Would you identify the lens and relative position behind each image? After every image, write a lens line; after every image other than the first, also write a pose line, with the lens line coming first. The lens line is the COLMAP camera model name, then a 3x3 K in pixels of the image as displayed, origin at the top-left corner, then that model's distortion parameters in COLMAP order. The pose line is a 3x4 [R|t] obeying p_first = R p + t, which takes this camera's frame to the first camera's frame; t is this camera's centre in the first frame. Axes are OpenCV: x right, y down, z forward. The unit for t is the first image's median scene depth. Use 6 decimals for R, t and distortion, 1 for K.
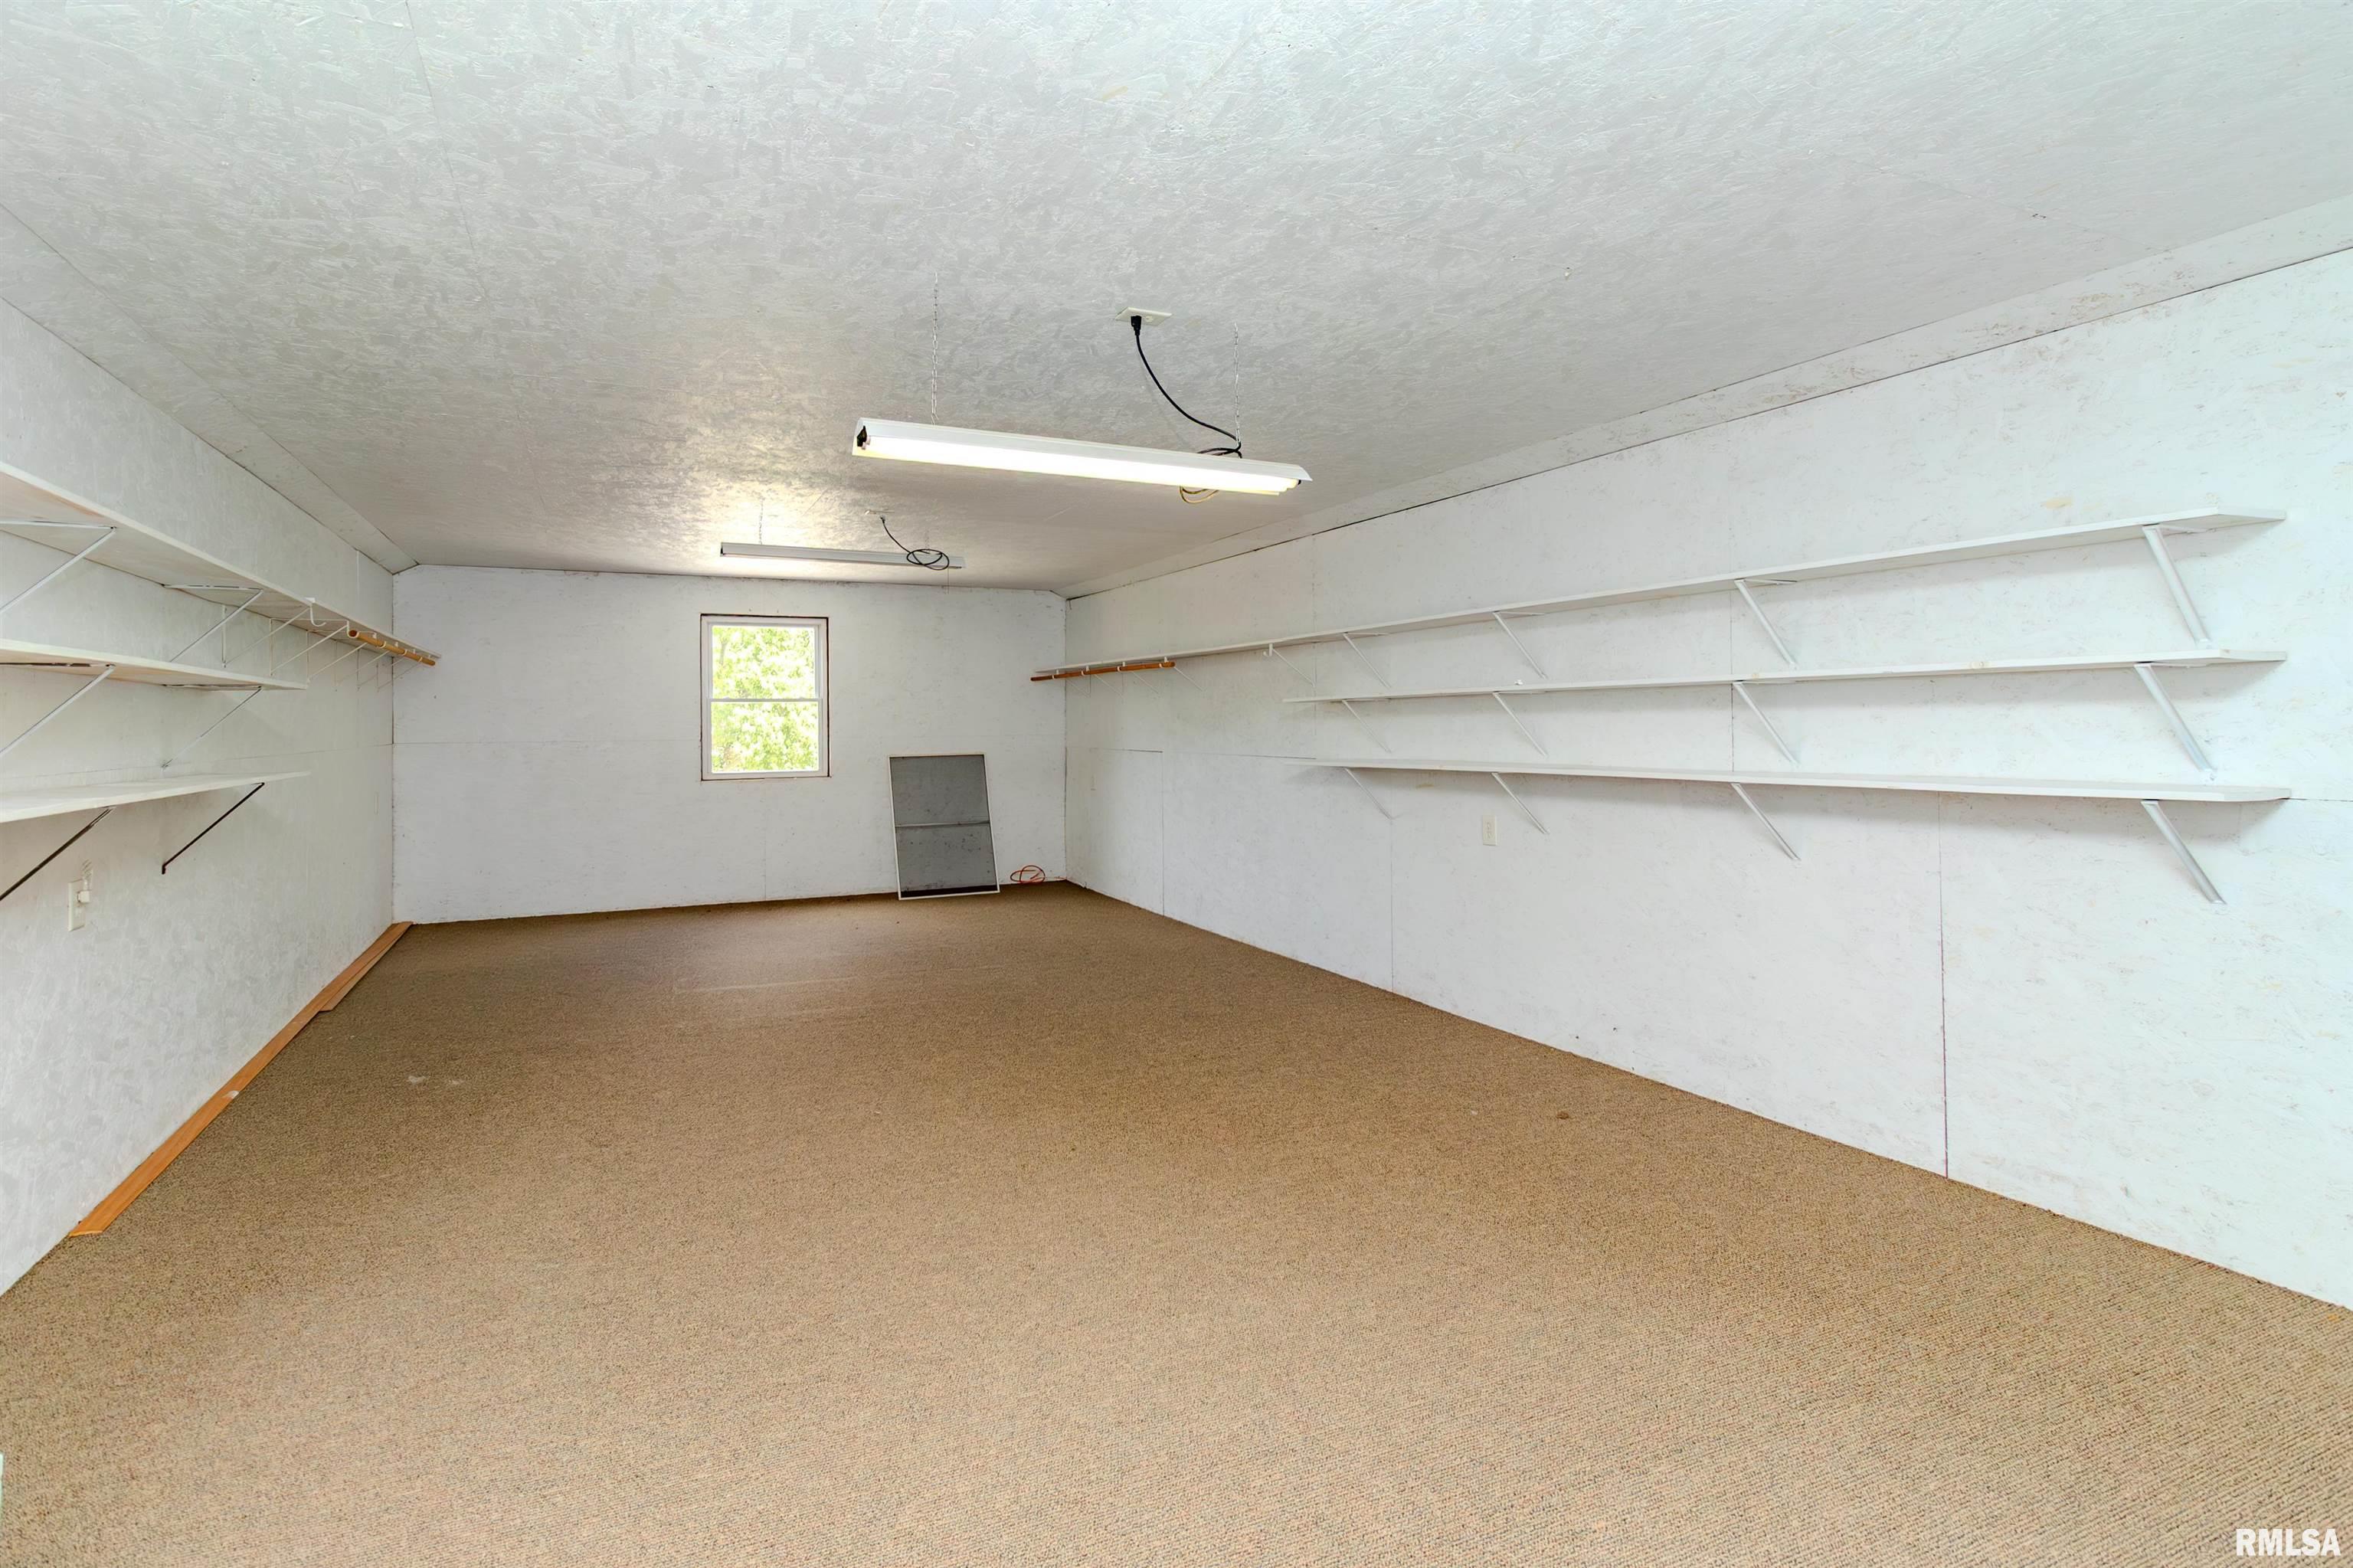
lens RADIAL K [[1129.9, 0, 1177.9], [0, 1129.9, 727.7], [0, 0, 1]] dist [0.001100, -0.000500]
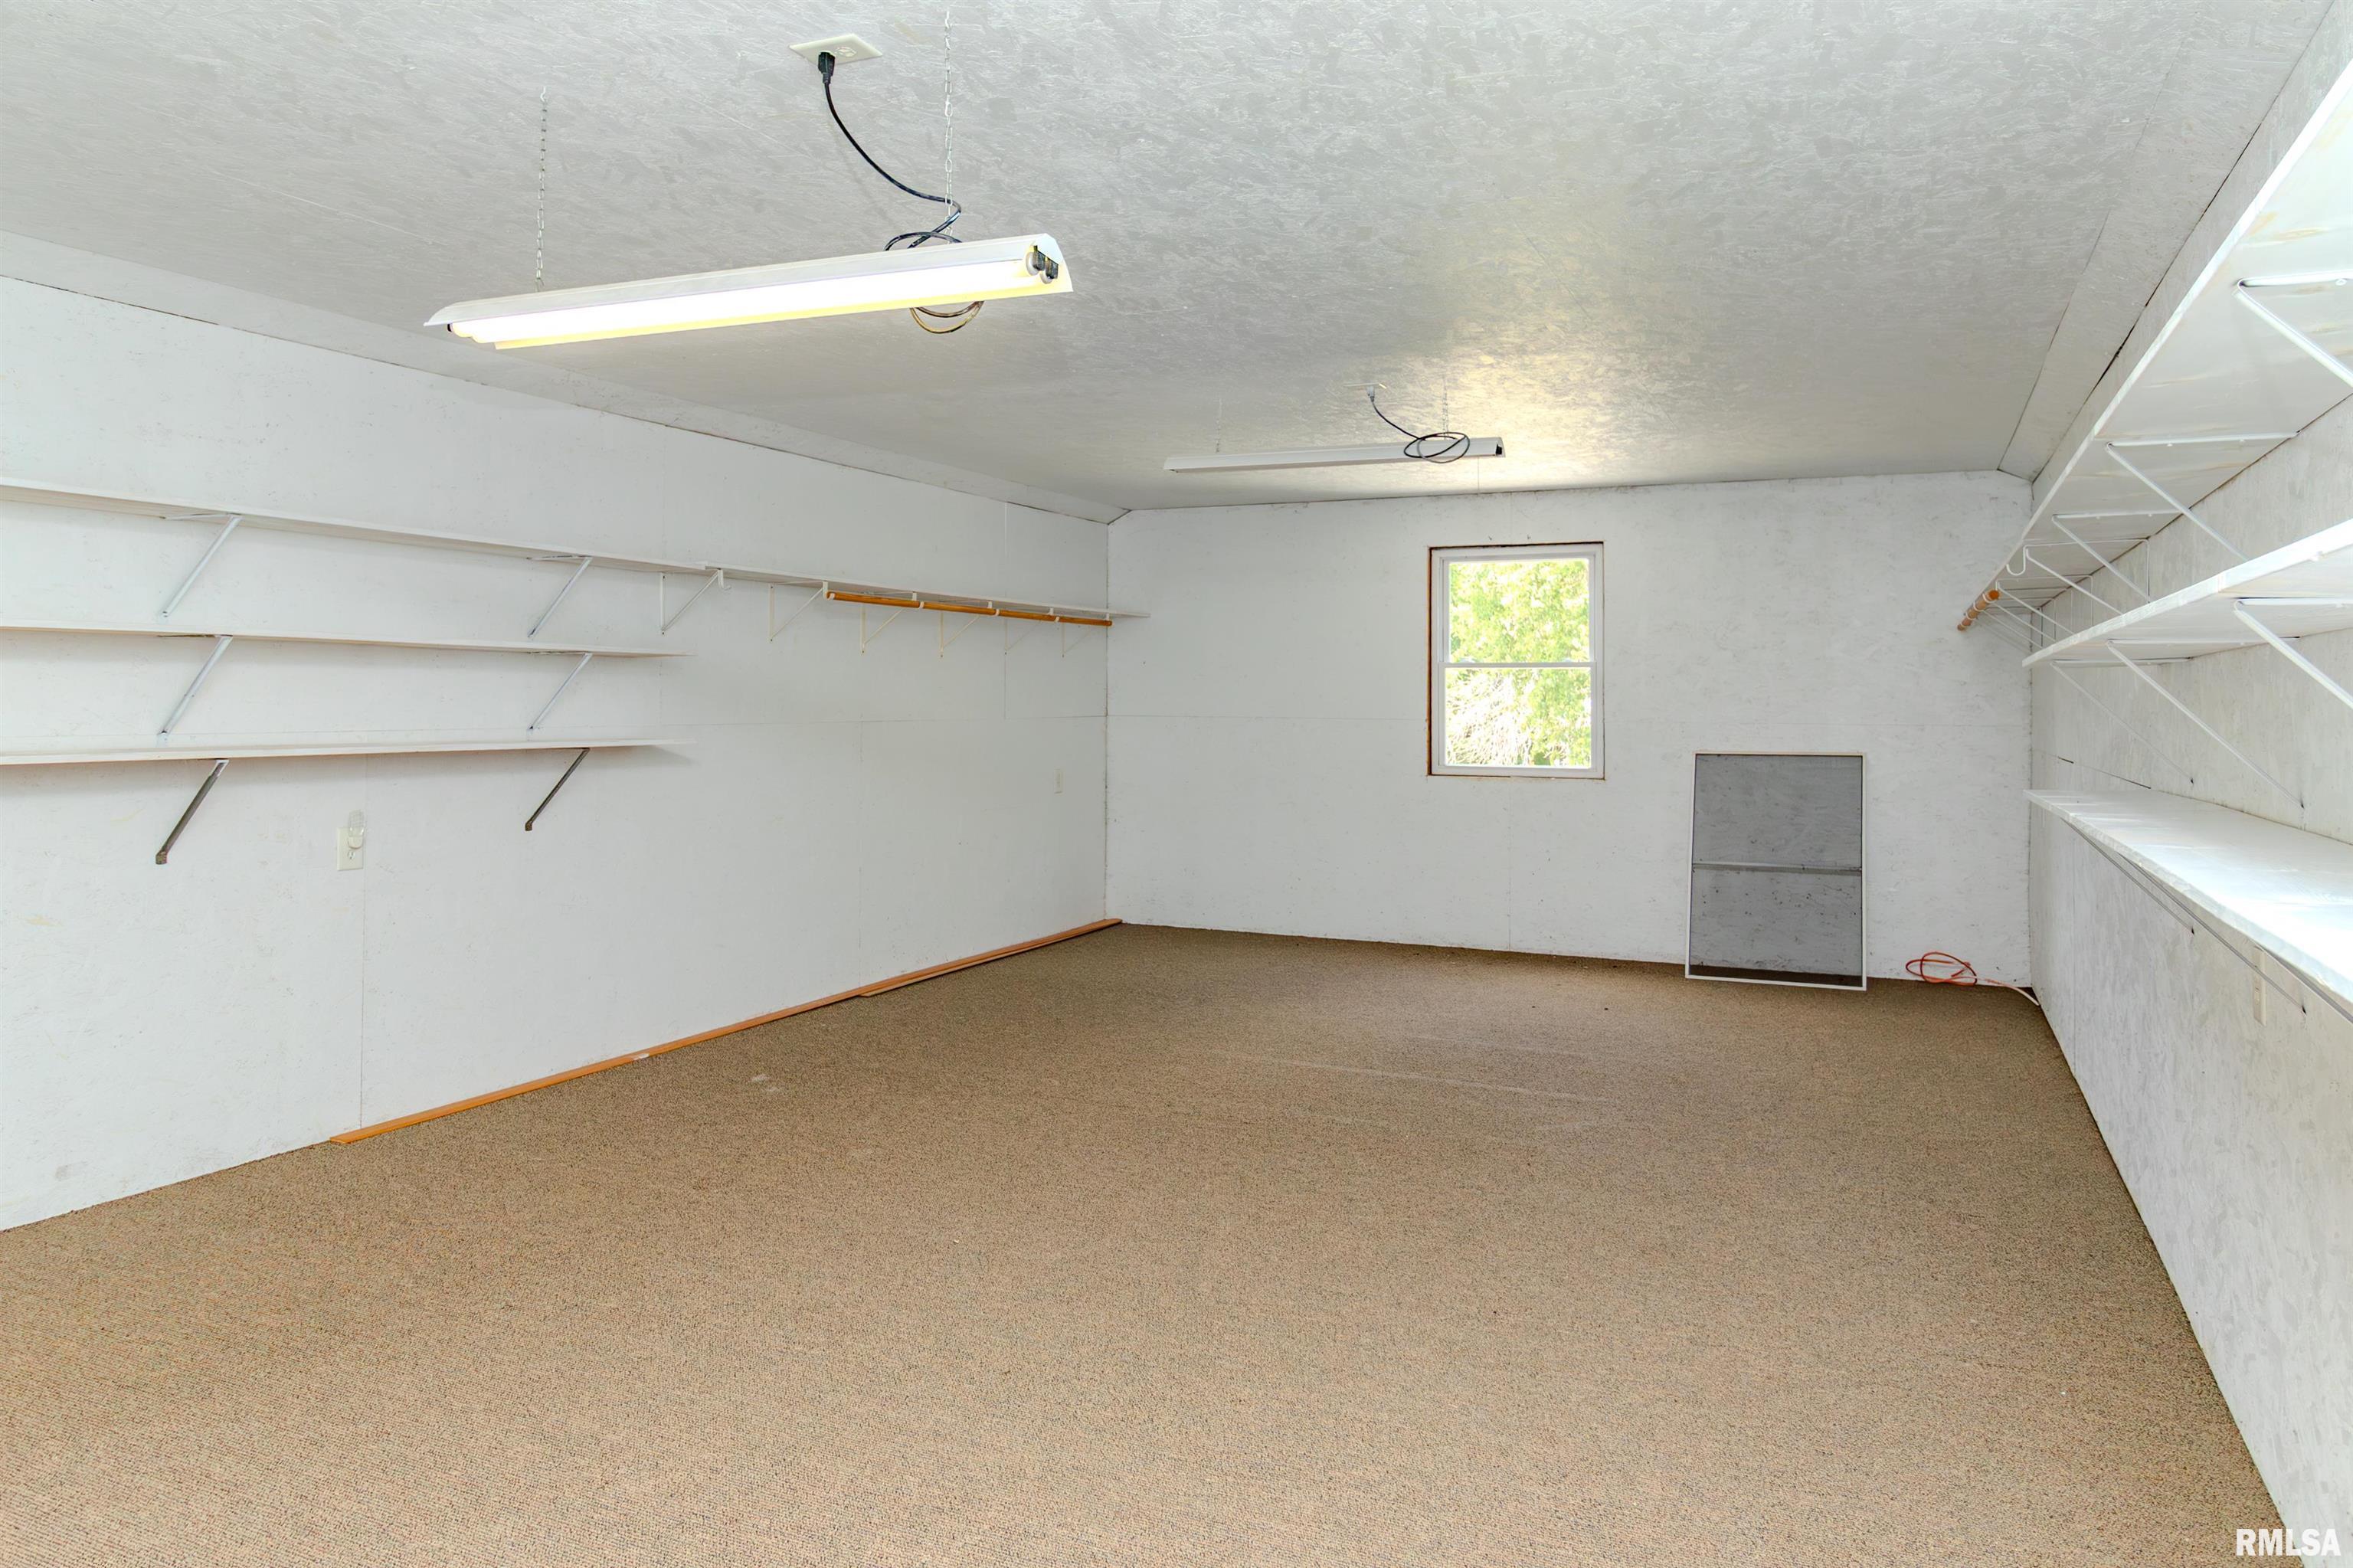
lens RADIAL K [[1616.6, 0, 1181.4], [0, 1616.6, 707.9], [0, 0, 1]] dist [0.003140, 0.000508]
pose [[0.652180, 0.017849, -0.757854, 0.256768], [-0.015600, 0.999827, 0.010123, -0.004574], [0.757904, 0.005221, 0.652346, 0.187470]]
